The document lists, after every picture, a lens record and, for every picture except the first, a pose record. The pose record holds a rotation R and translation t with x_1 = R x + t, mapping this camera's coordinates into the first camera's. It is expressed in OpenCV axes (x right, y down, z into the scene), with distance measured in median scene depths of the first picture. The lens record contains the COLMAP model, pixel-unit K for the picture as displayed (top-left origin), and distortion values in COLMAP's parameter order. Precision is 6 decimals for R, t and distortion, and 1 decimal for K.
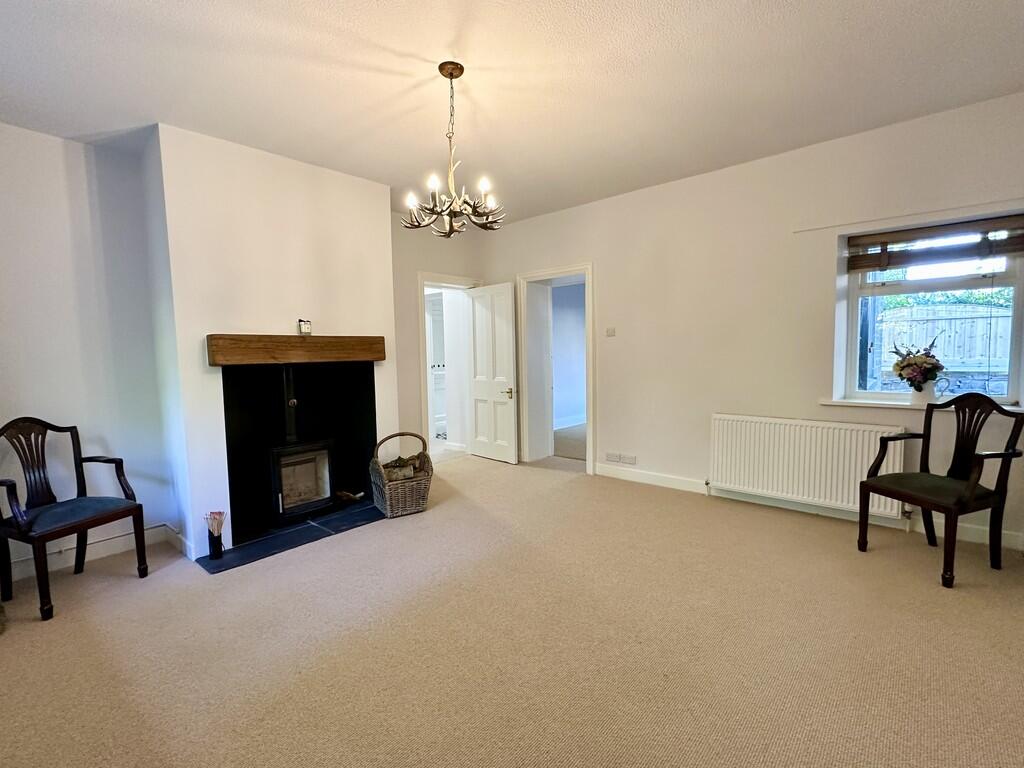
lens RADIAL K [[476.9, 0, 511.1], [0, 476.9, 388.0], [0, 0, 1]] dist [-0.002276, -0.000302]
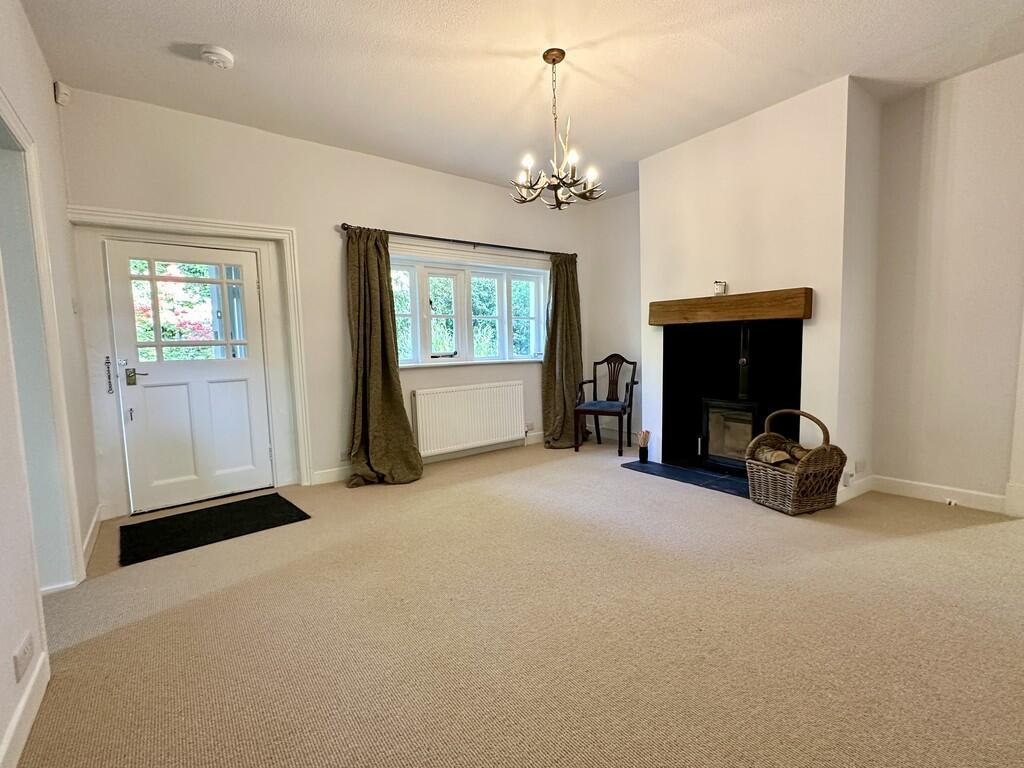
lens RADIAL K [[476.9, 0, 511.1], [0, 476.9, 388.0], [0, 0, 1]] dist [-0.002276, -0.000302]
pose [[-0.223918, 0.119474, -0.967257, 0.738542], [-0.050470, 0.989705, 0.133930, -0.028592], [0.973300, 0.078807, -0.215583, 0.830558]]
